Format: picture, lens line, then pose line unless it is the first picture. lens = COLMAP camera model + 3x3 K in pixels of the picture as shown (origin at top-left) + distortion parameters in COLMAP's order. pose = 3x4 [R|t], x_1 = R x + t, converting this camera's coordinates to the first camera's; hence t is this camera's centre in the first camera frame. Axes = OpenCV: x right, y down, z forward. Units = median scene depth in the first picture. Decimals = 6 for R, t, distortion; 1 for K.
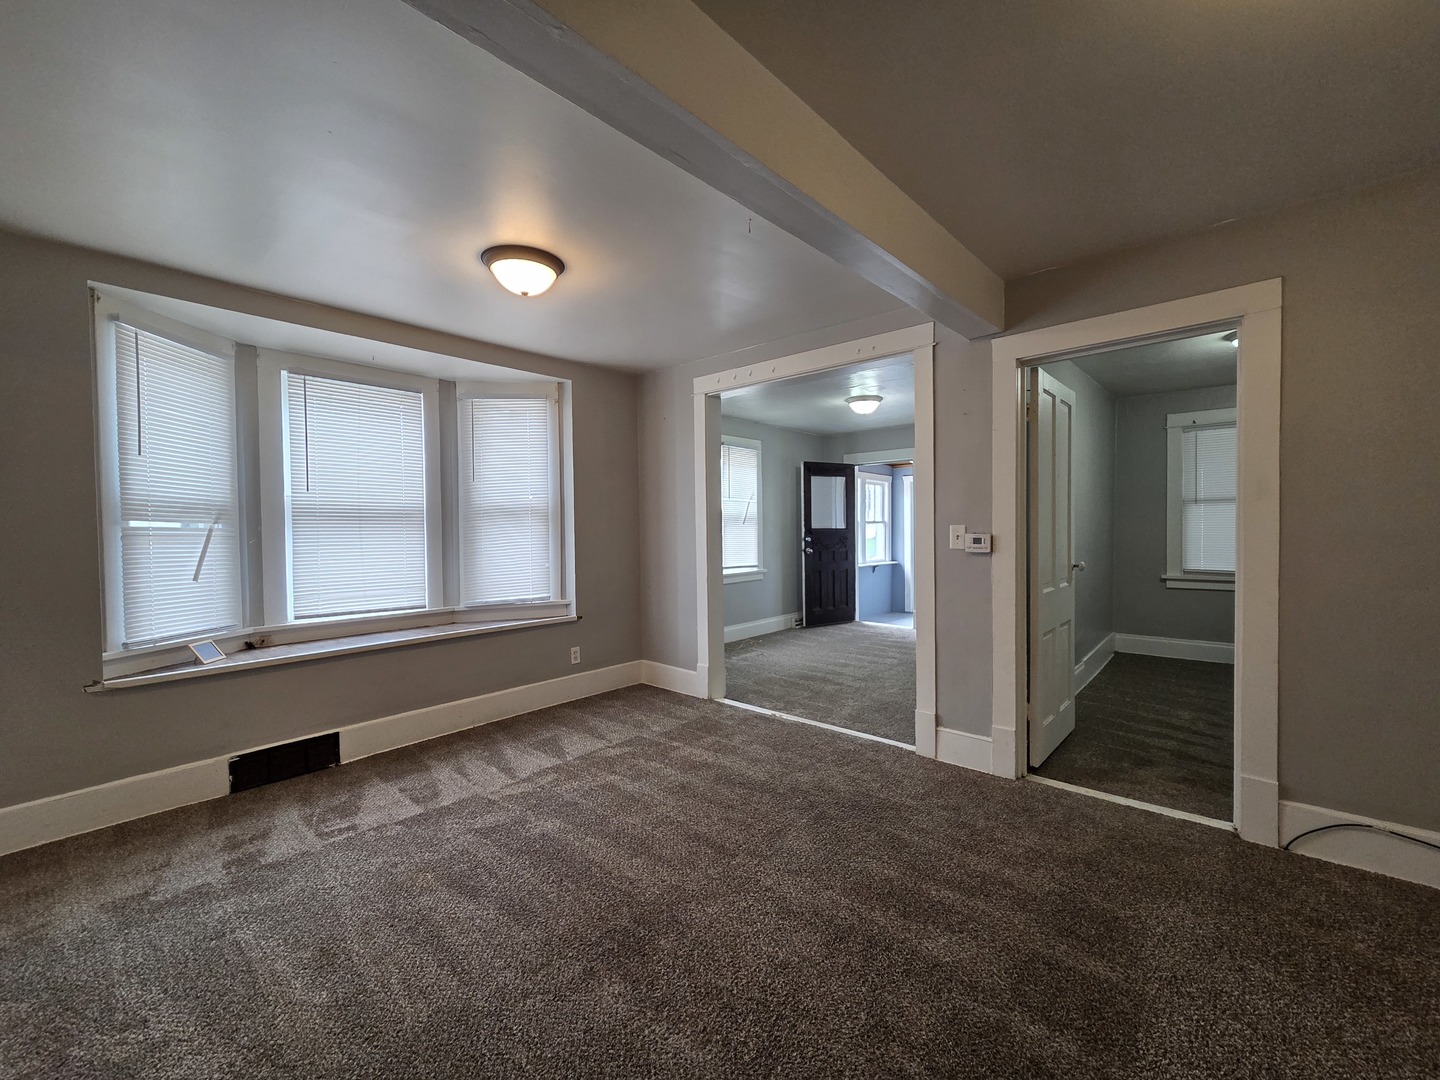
lens RADIAL K [[585.7, 0, 723.4], [0, 585.7, 536.6], [0, 0, 1]] dist [0.006160, -0.001707]
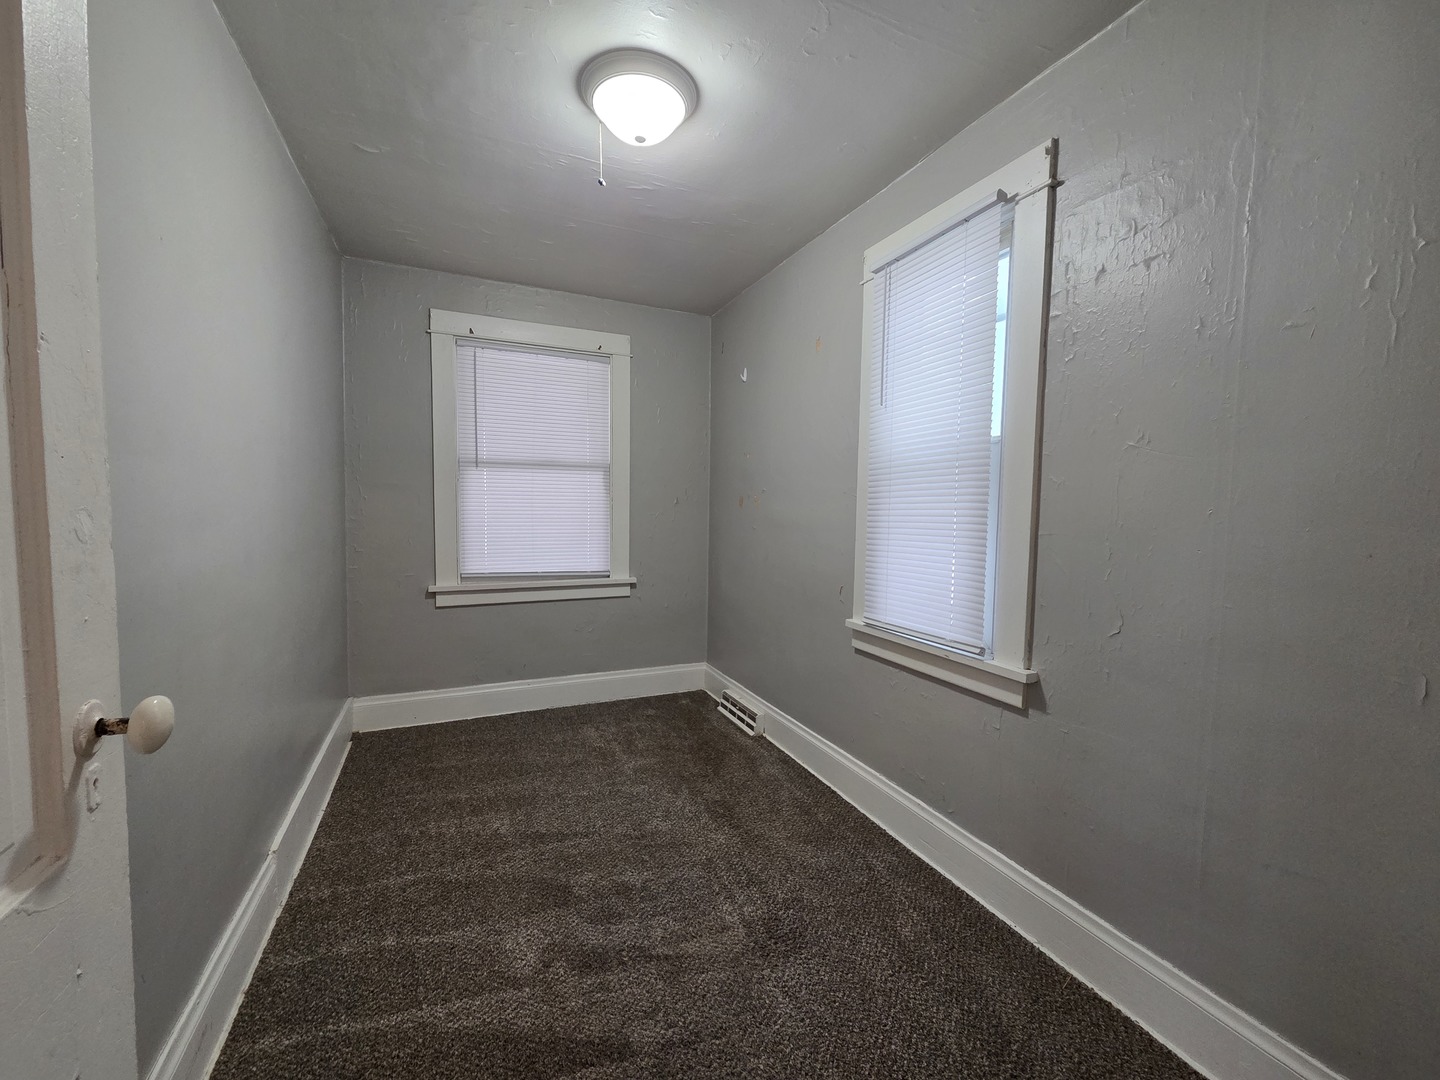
lens RADIAL K [[585.7, 0, 722.2], [0, 585.7, 540.2], [0, 0, 1]] dist [0.006160, -0.001707]
pose [[0.406999, -0.040874, 0.912514, 0.340340], [0.003510, 0.999061, 0.043185, -0.005269], [-0.913422, -0.014374, 0.406760, 0.506848]]
